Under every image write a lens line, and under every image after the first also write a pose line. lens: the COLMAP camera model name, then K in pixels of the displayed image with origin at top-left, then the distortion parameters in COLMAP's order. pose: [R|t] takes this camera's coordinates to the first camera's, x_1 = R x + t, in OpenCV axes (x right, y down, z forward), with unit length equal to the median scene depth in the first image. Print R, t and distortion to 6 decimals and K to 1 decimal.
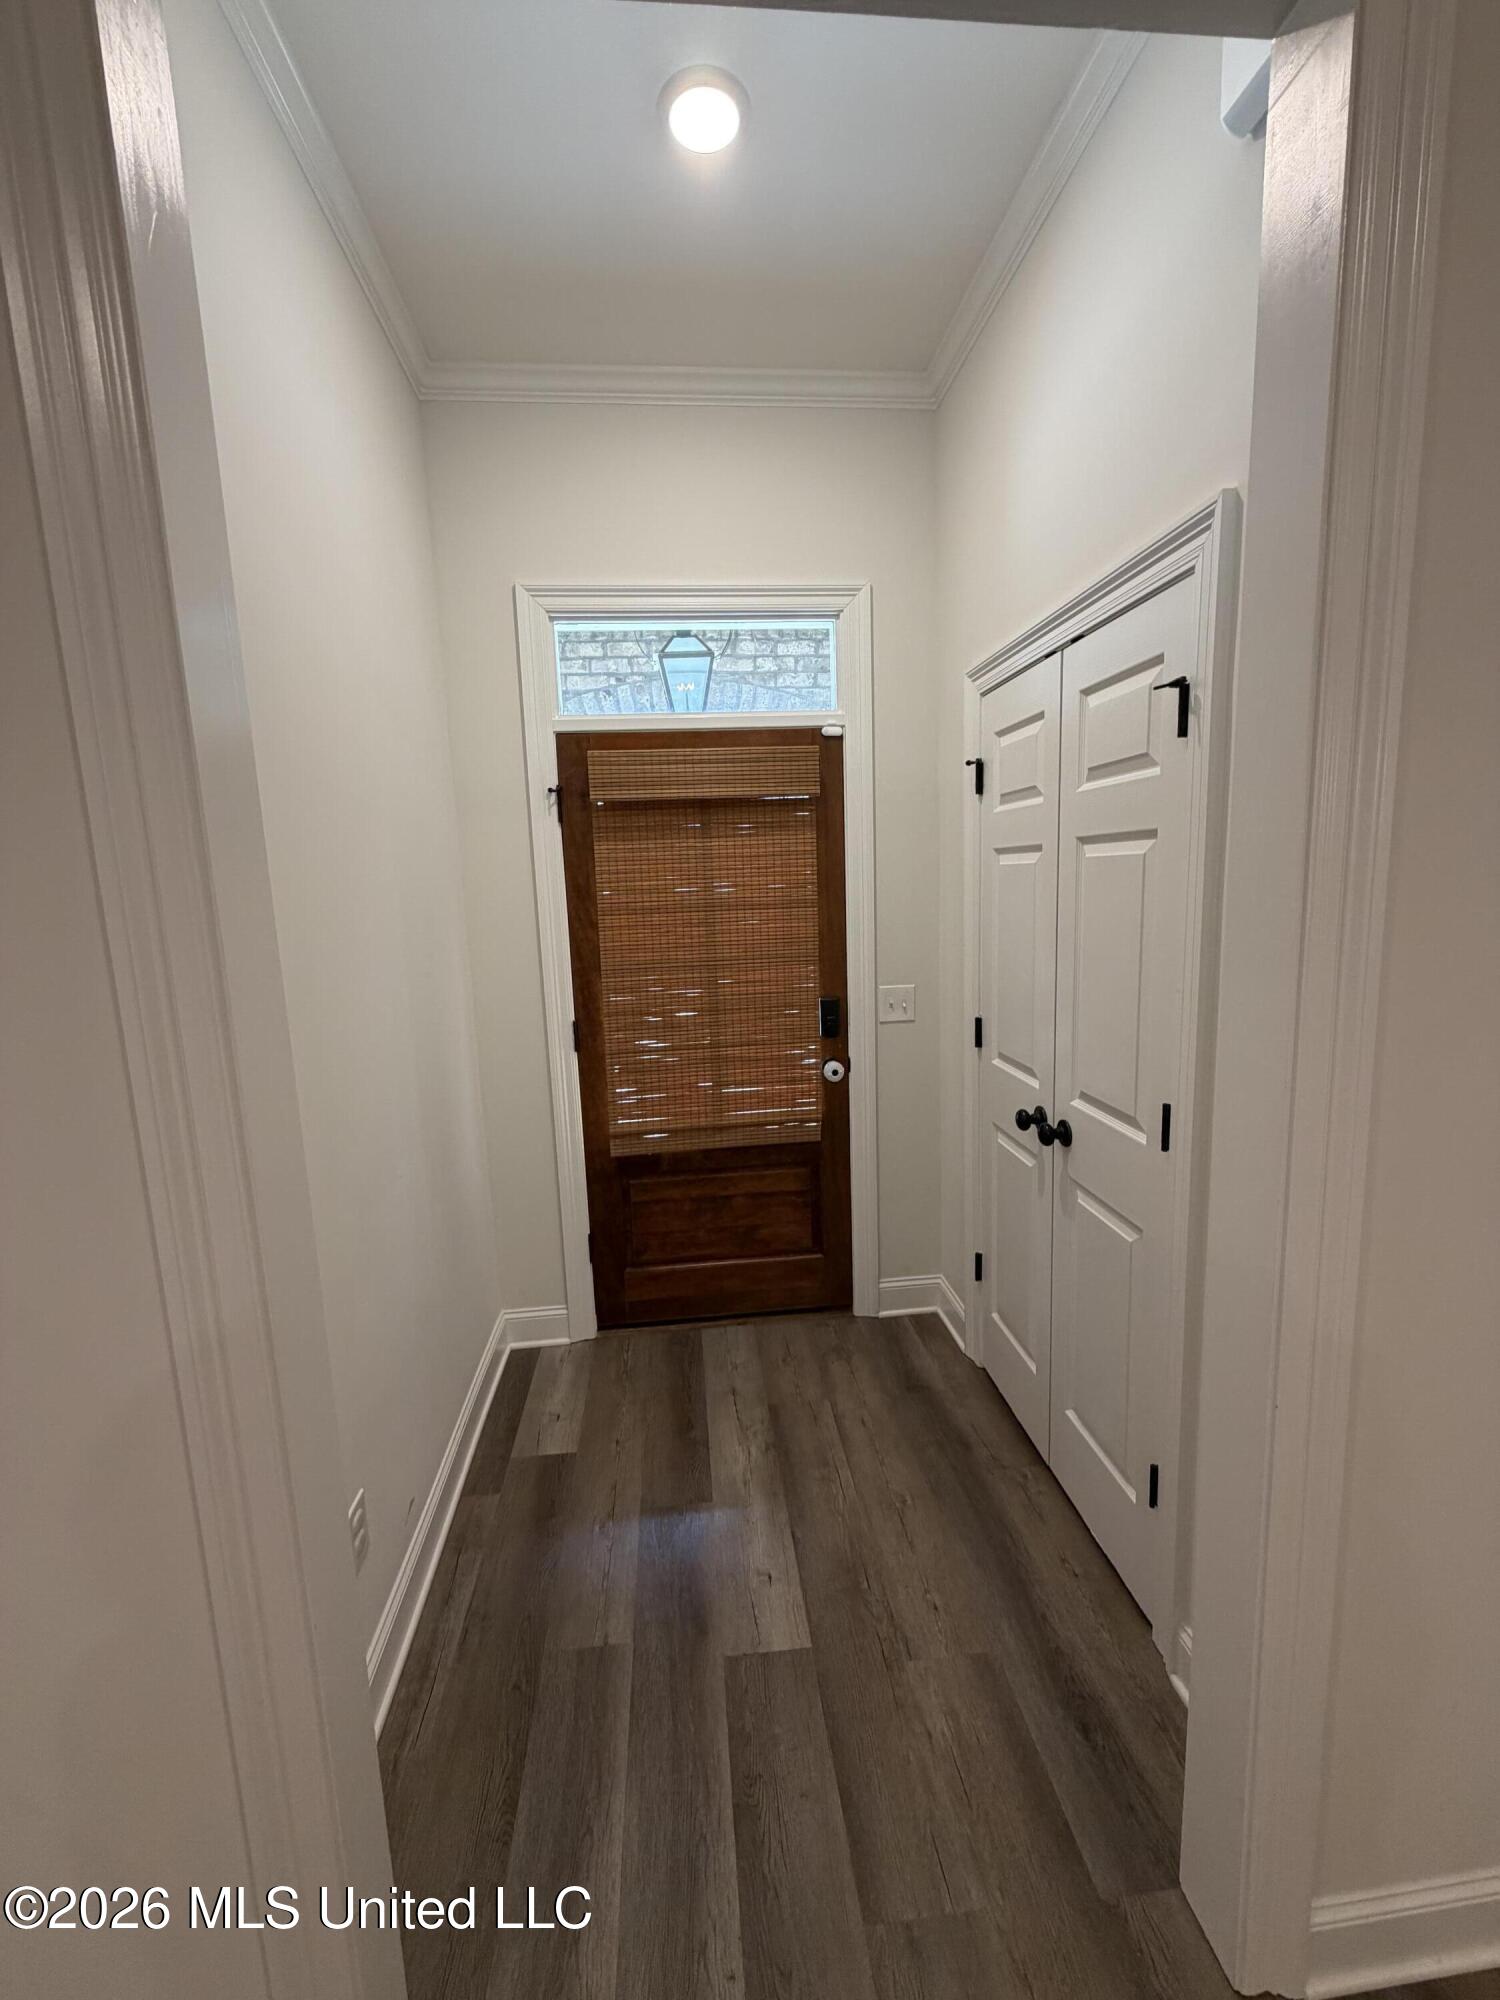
lens RADIAL K [[796.0, 0, 750.0], [0, 796.0, 1000.0], [0, 0, 1]] dist [0.001390, -0.000396]
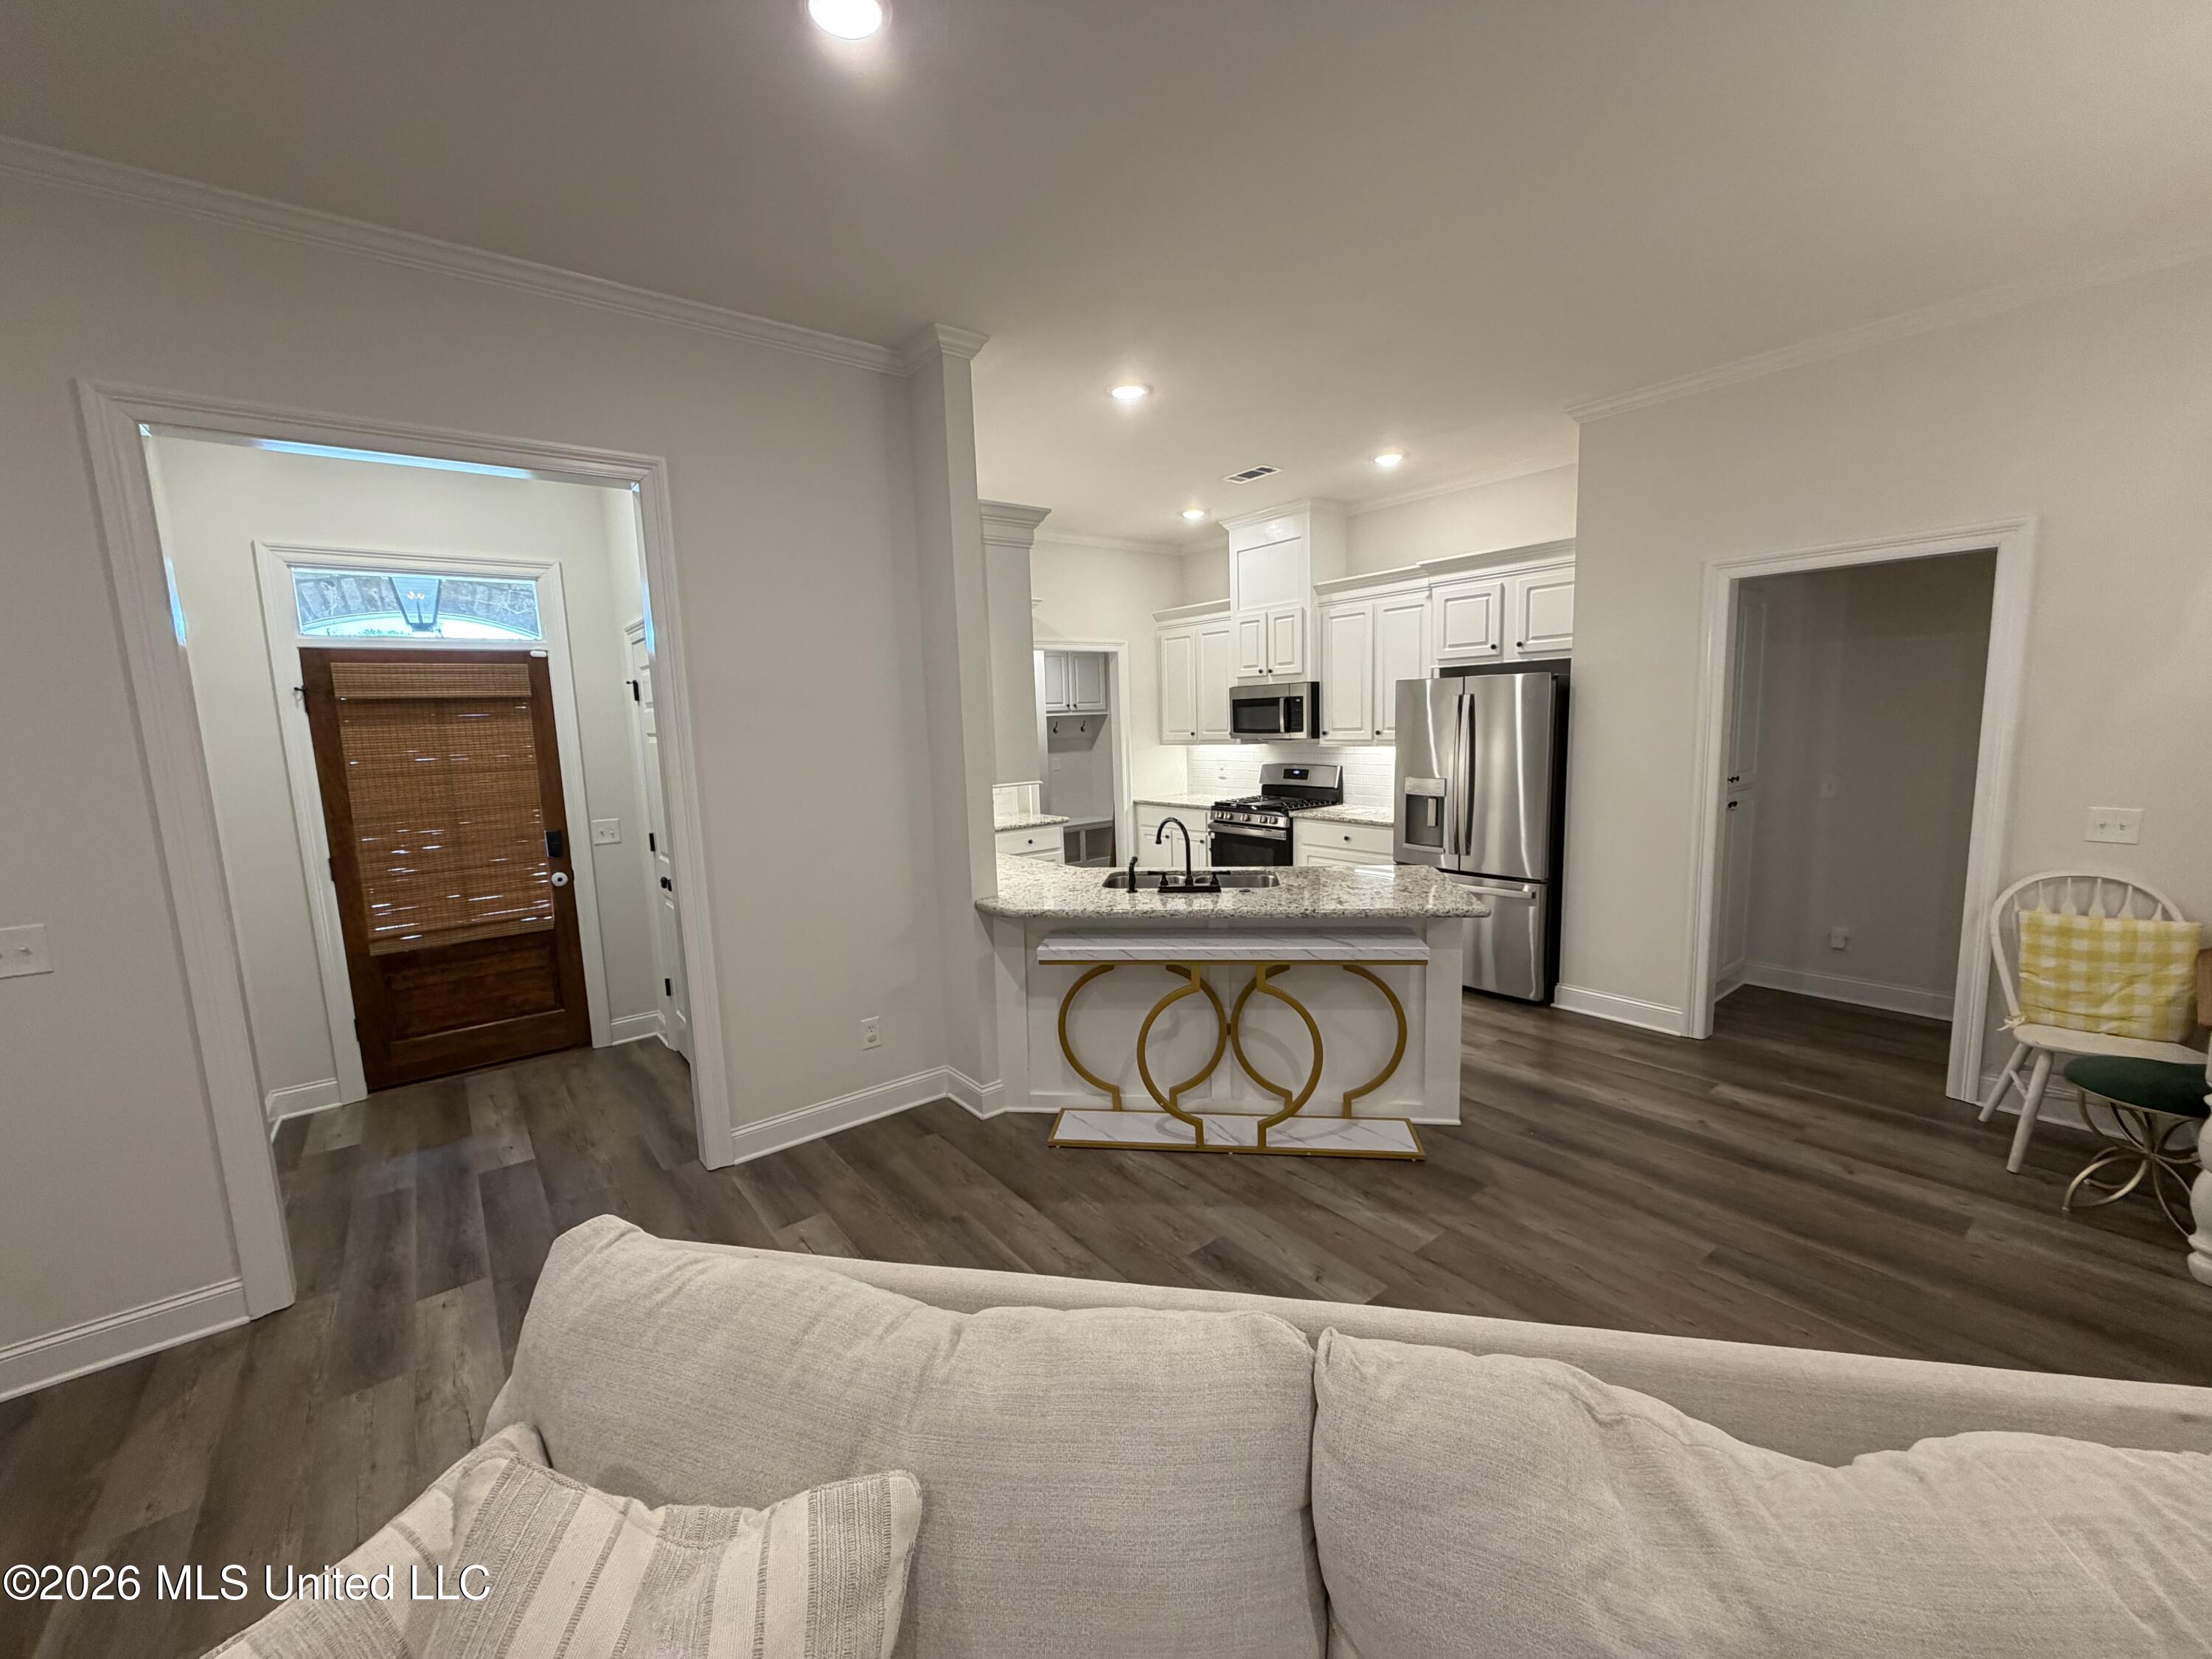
lens RADIAL K [[880.4, 0, 1101.9], [0, 880.4, 839.8], [0, 0, 1]] dist [0.001390, -0.000396]
pose [[0.847250, -0.065623, 0.527126, 0.102040], [0.082919, 0.996514, -0.009217, 0.117218], [-0.524683, 0.051518, 0.849737, -0.949316]]
